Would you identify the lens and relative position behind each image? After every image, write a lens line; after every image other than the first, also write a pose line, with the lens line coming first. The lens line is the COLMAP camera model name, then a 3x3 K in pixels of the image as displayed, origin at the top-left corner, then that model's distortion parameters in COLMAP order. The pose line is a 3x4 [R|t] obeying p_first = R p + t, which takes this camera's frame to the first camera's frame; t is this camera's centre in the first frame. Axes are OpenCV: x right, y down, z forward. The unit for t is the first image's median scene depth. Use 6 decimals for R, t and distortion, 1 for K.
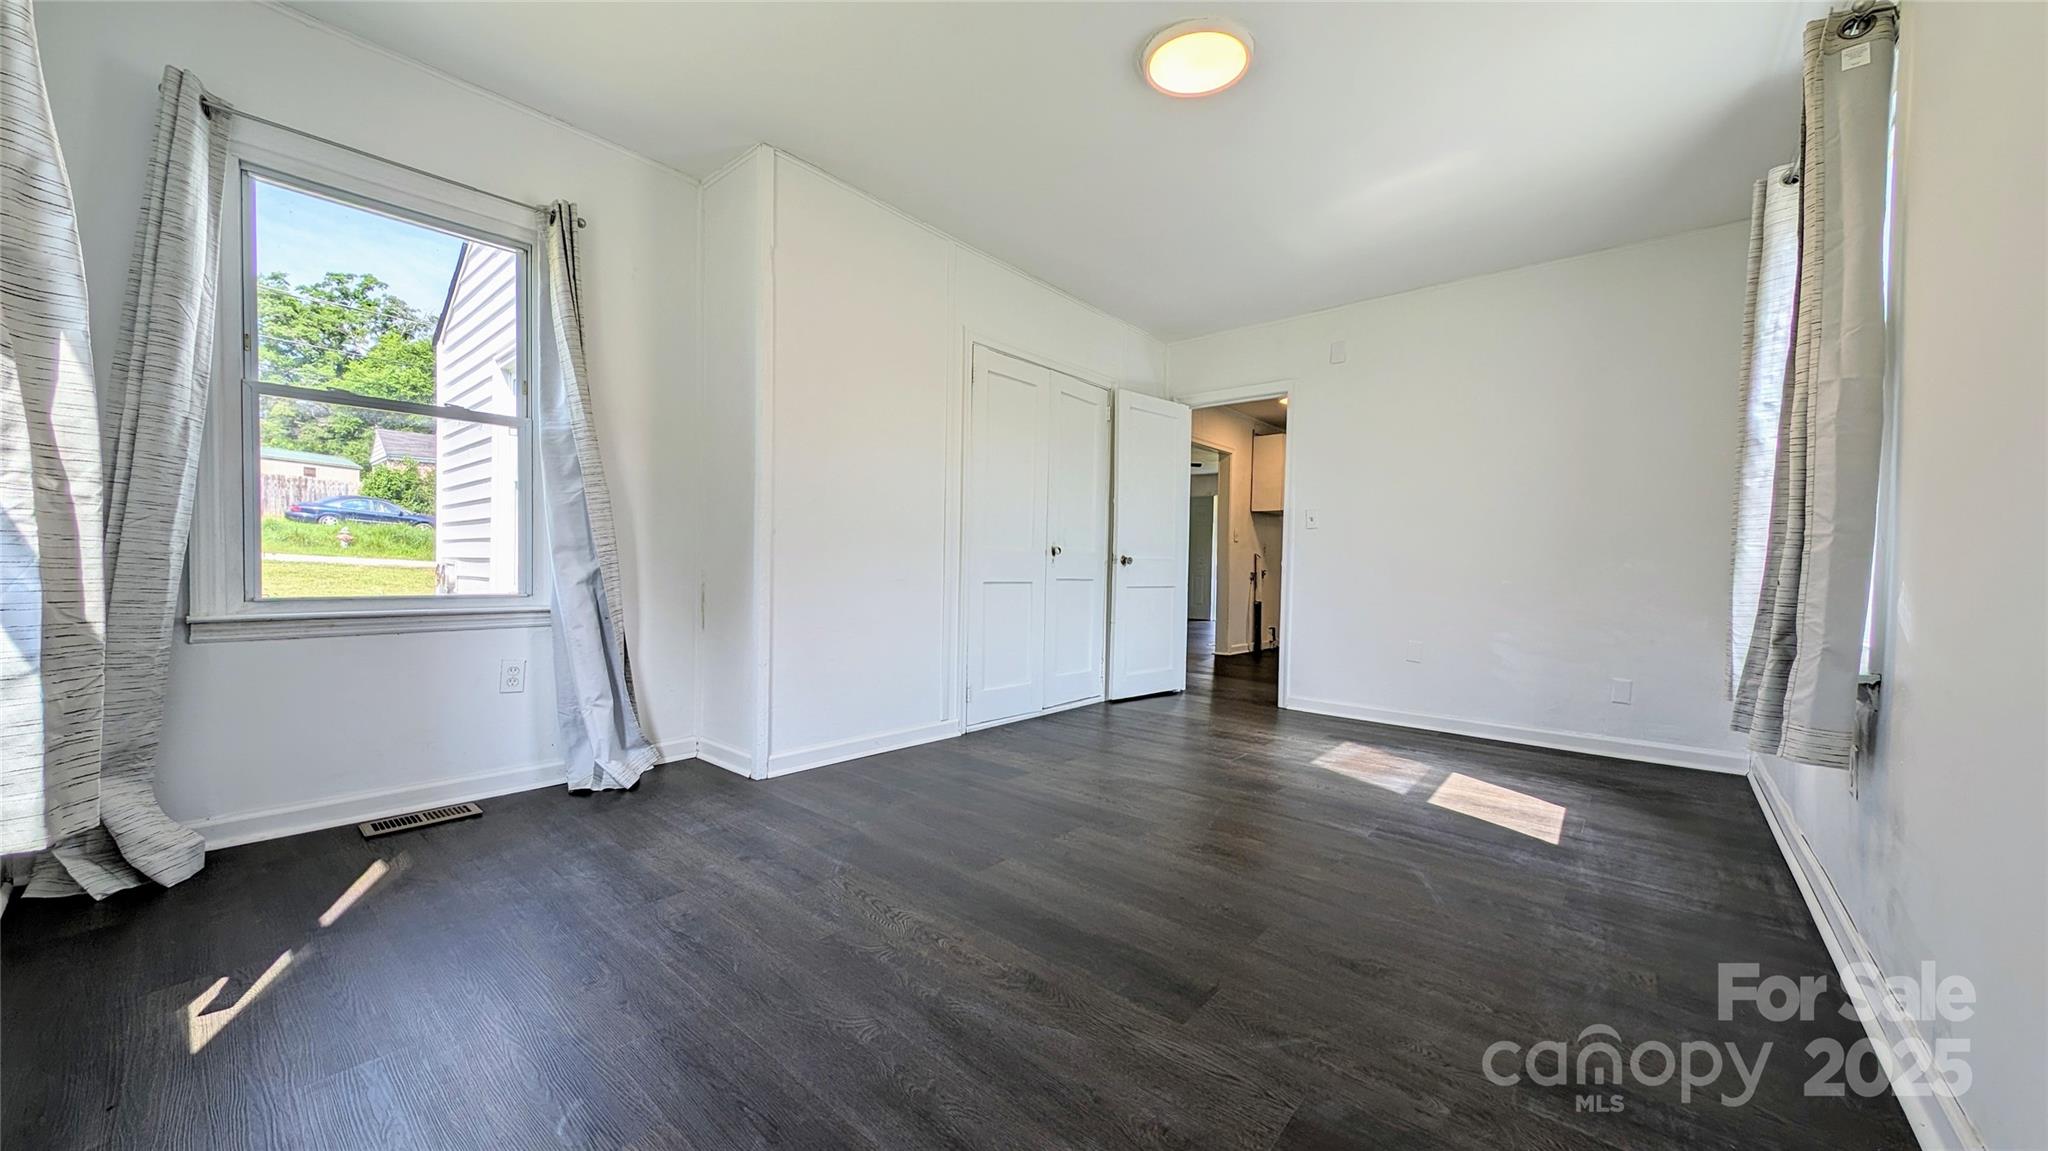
lens RADIAL K [[730.7, 0, 1024.4], [0, 730.7, 570.8], [0, 0, 1]] dist [-0.000502, -0.000079]
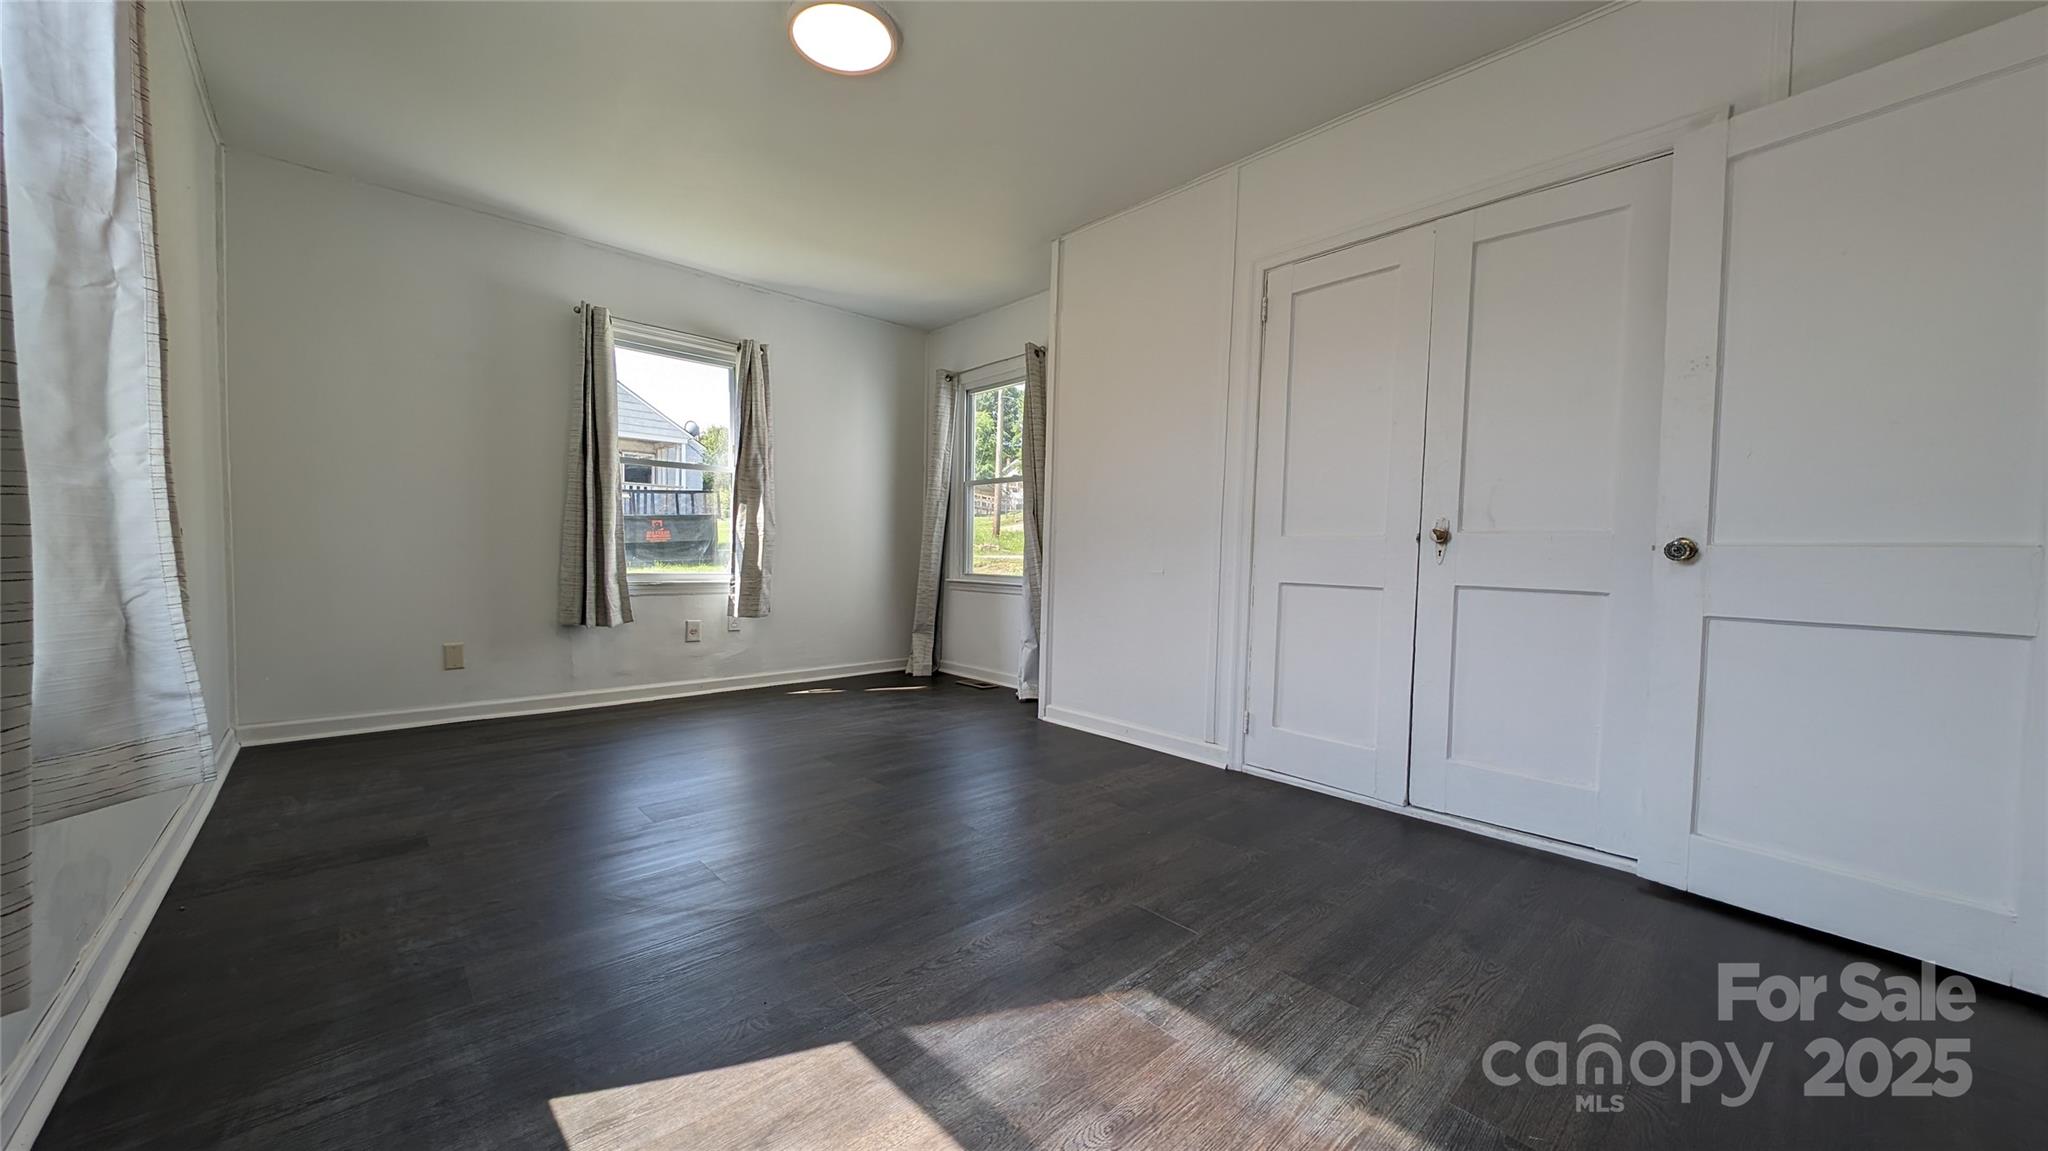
lens RADIAL K [[715.3, 0, 1024.3], [0, 715.3, 590.6], [0, 0, 1]] dist [0.000975, 0.000072]
pose [[-0.099660, 0.029437, -0.994586, 0.987925], [-0.033742, 0.998887, 0.032946, 0.008279], [0.994449, 0.036843, -0.098555, 1.147100]]
